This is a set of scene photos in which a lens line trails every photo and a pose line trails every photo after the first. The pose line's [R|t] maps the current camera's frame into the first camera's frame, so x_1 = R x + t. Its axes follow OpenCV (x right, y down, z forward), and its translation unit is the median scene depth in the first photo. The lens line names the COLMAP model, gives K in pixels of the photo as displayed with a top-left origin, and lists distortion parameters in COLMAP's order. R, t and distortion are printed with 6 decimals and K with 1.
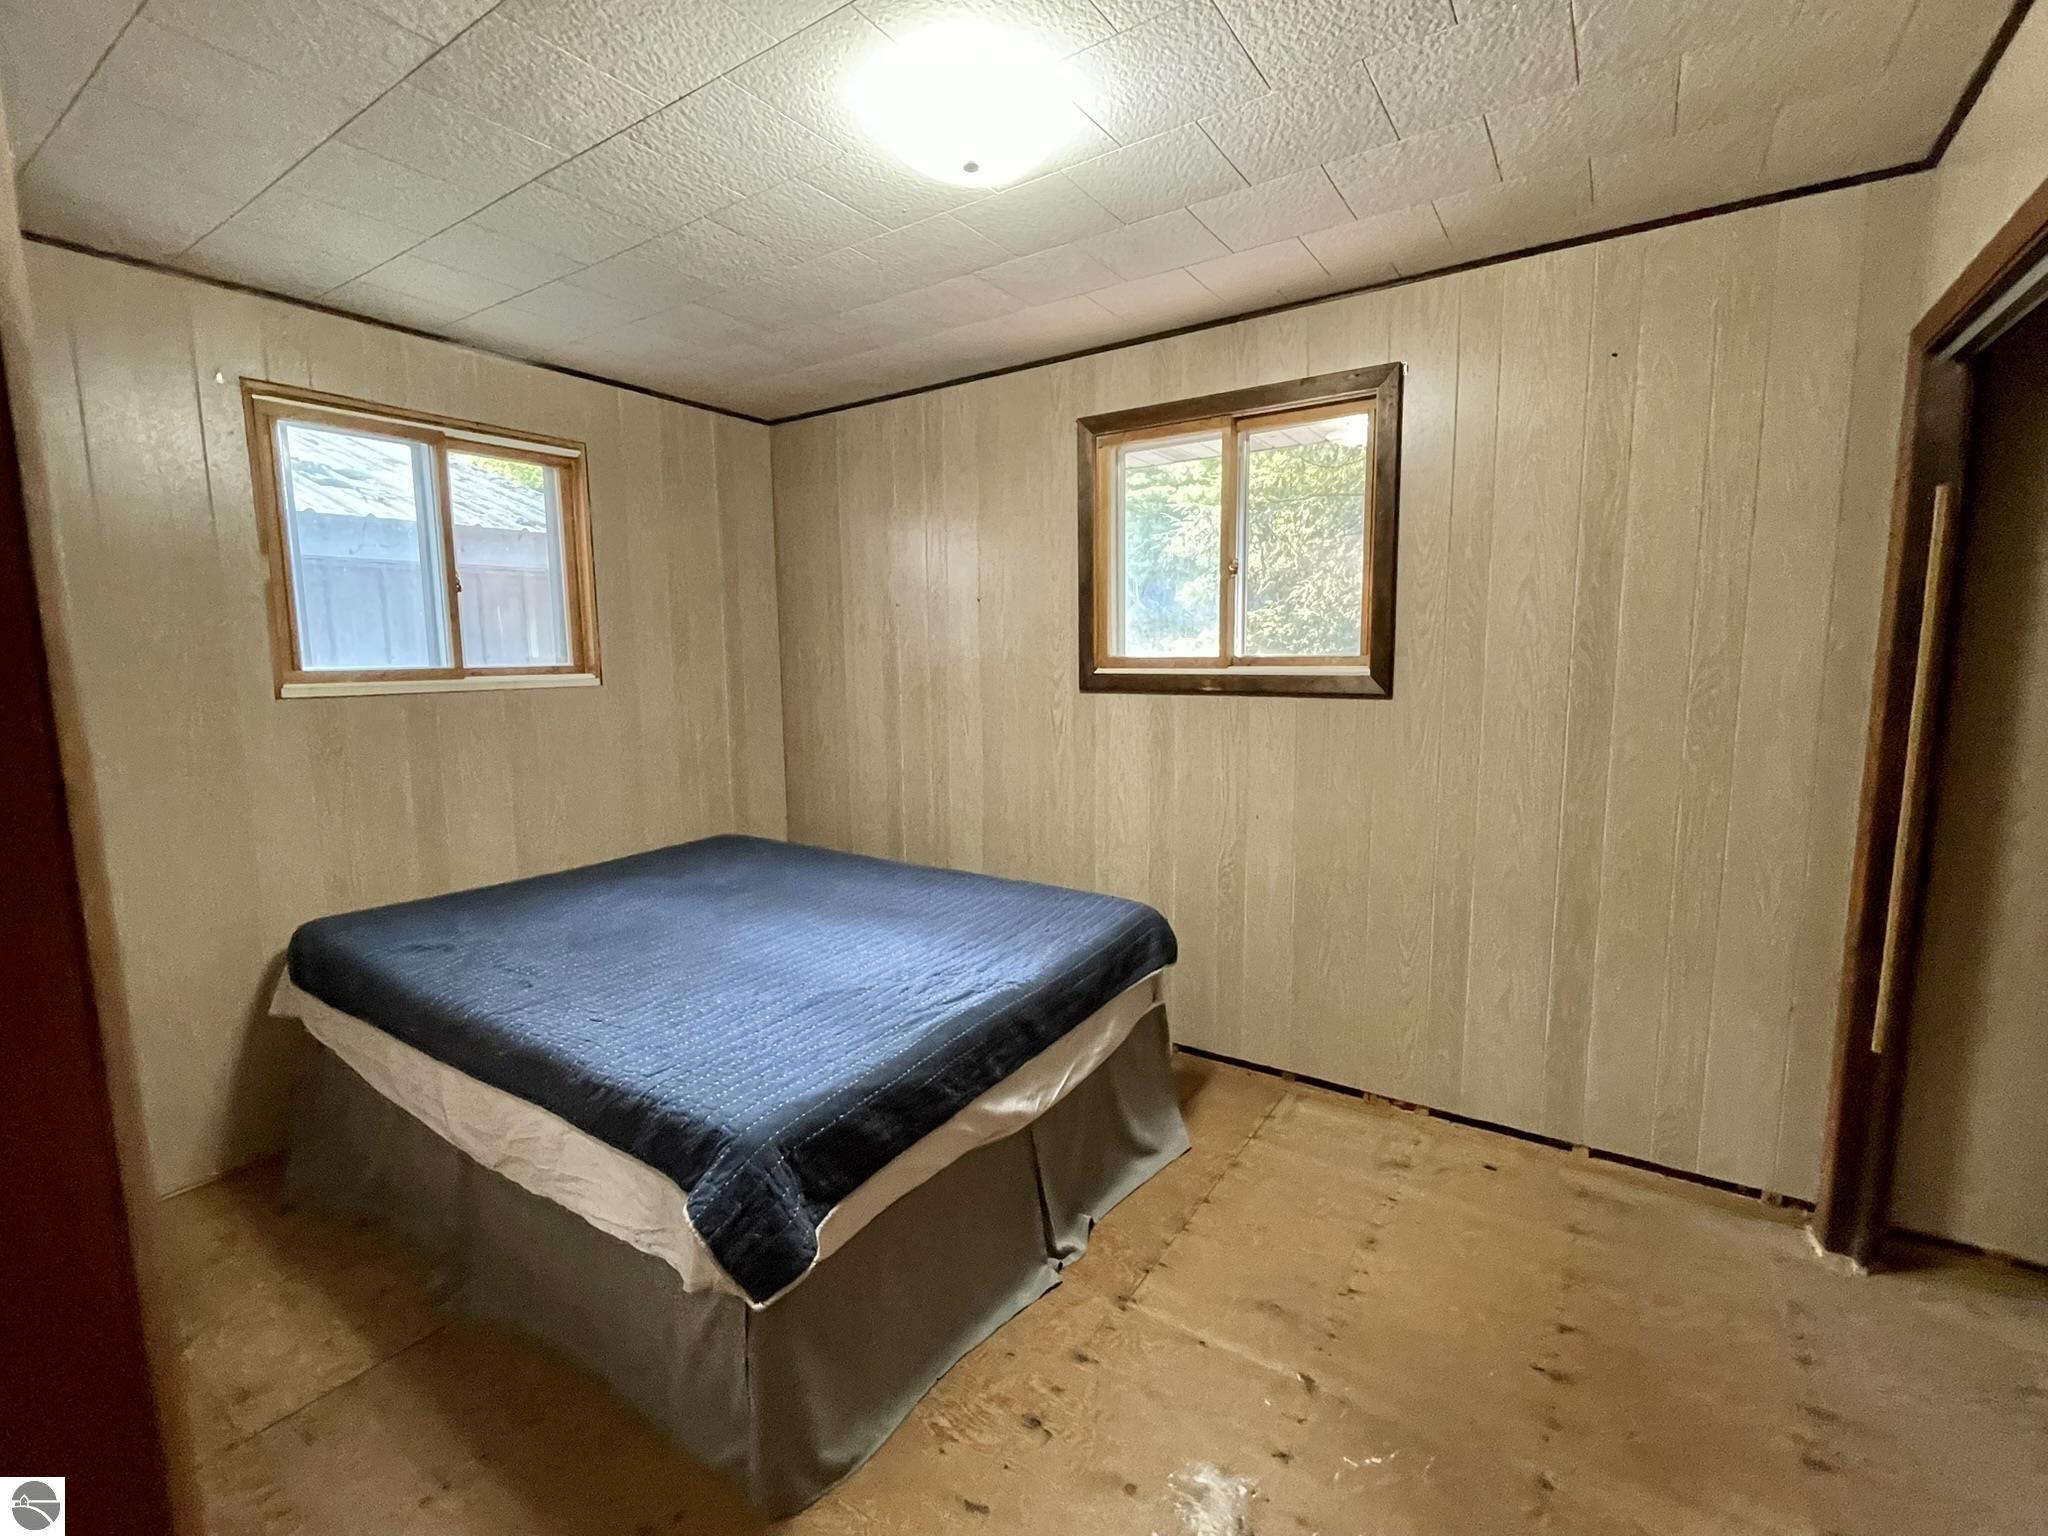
lens RADIAL K [[903.0, 0, 1026.0], [0, 903.0, 758.4], [0, 0, 1]] dist [0.001919, 0.000167]
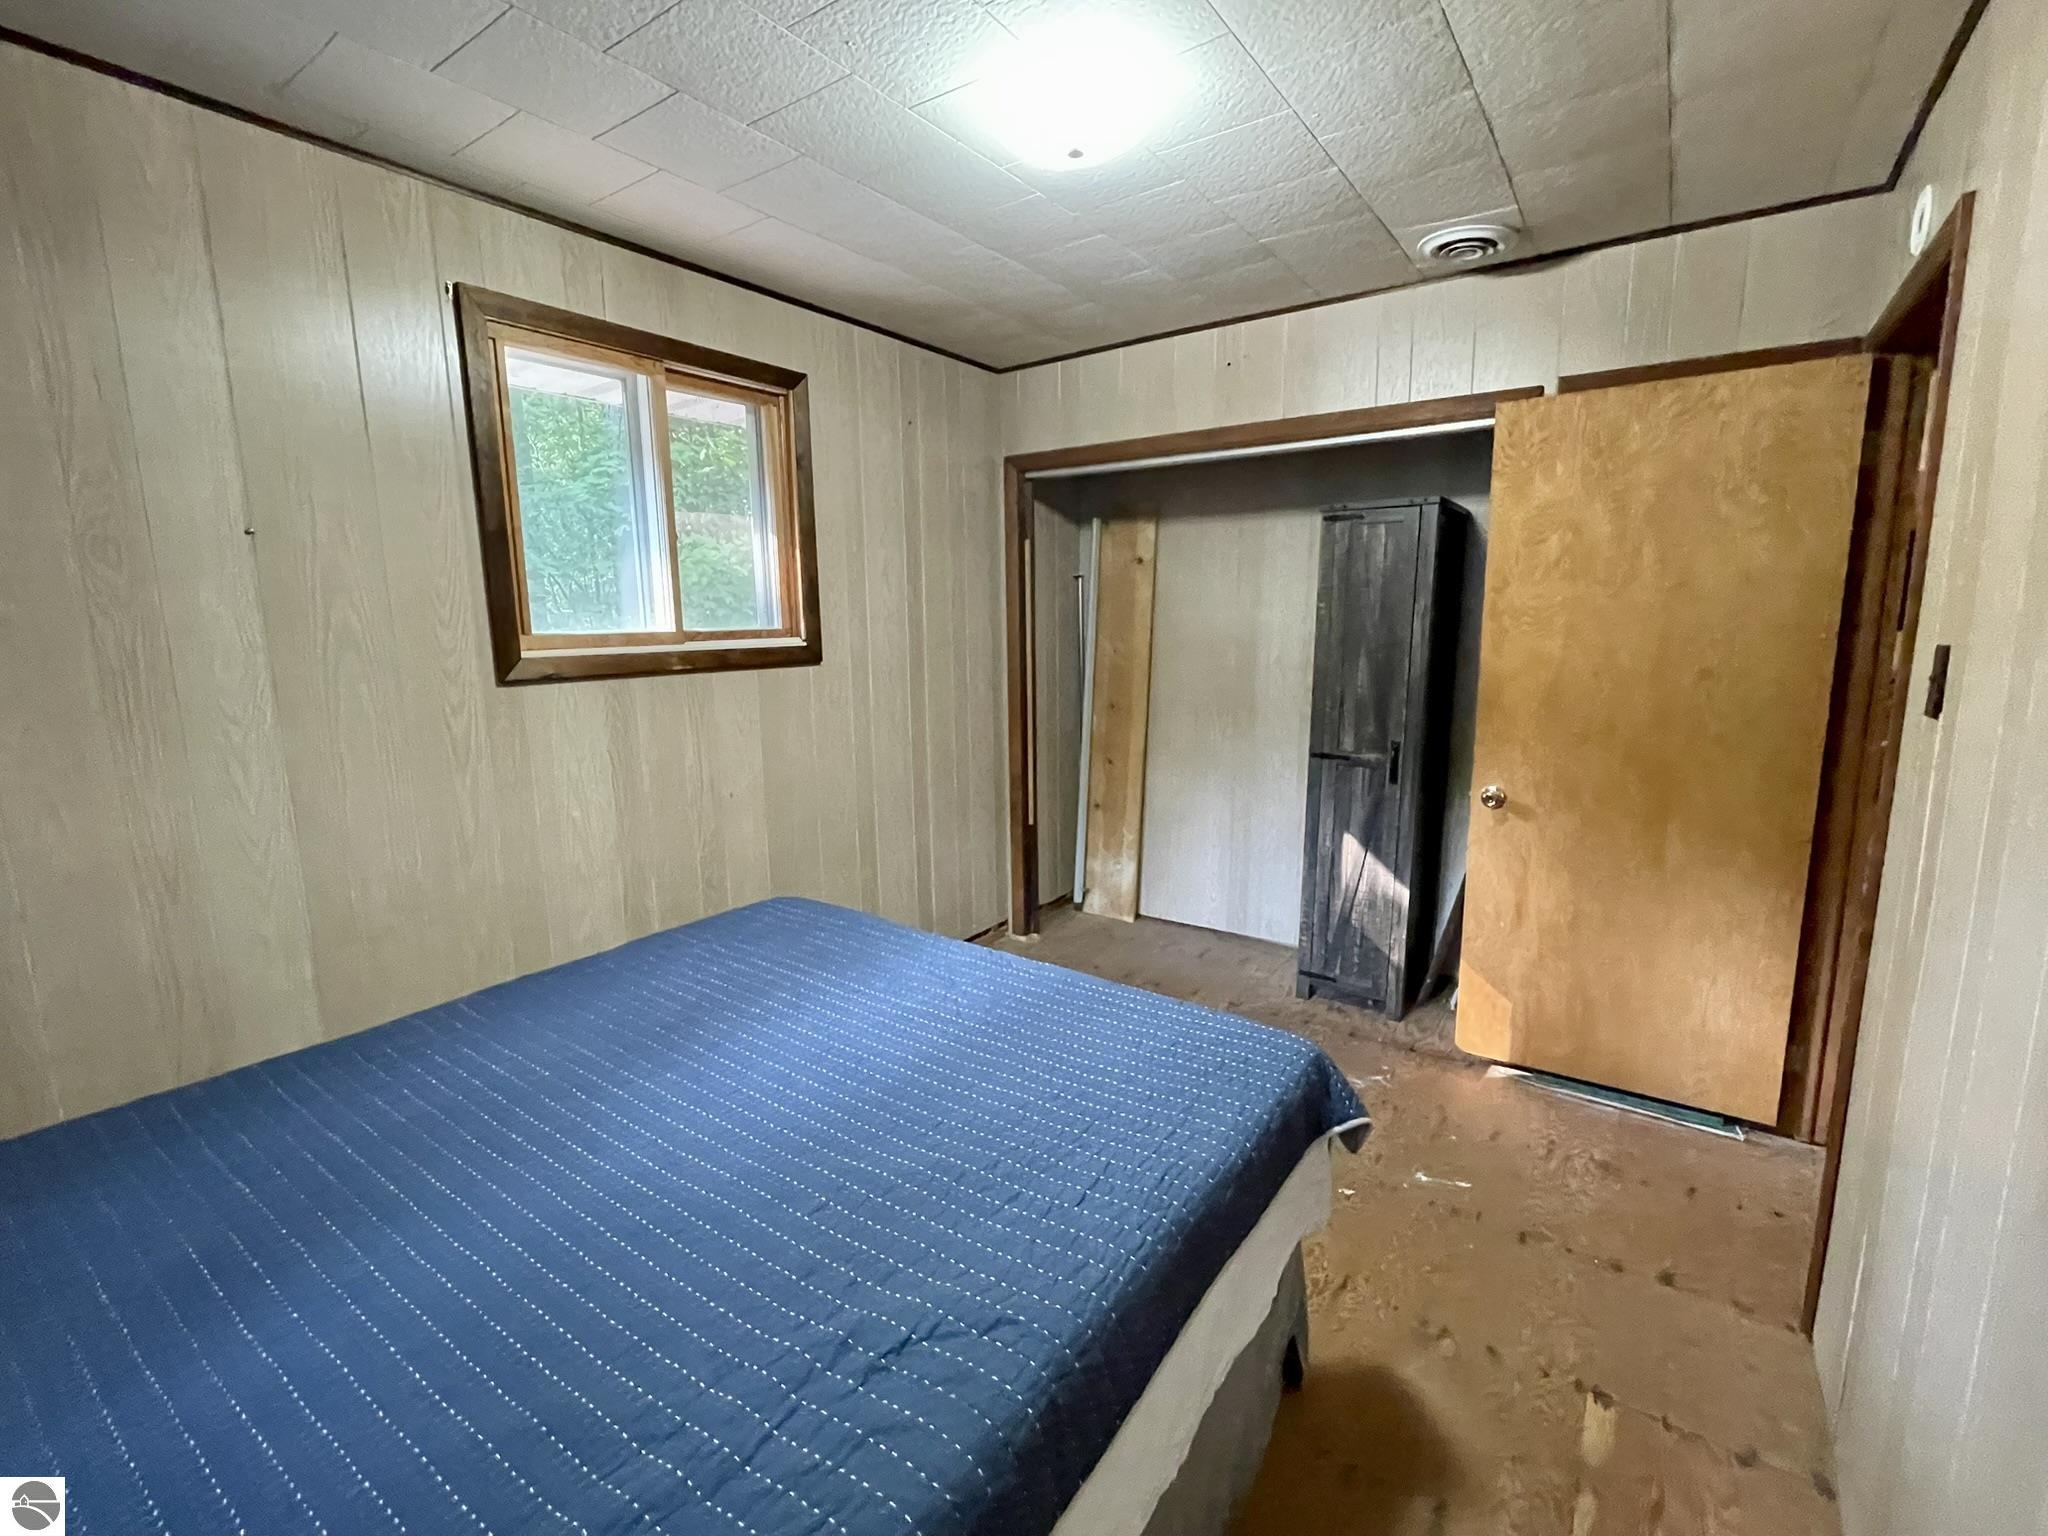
lens RADIAL K [[903.0, 0, 1026.3], [0, 903.0, 767.3], [0, 0, 1]] dist [0.001919, 0.000167]
pose [[0.024179, -0.153695, 0.987822, -0.696454], [0.138372, 0.979115, 0.148954, -0.065883], [-0.990085, 0.133085, 0.044941, 0.632220]]
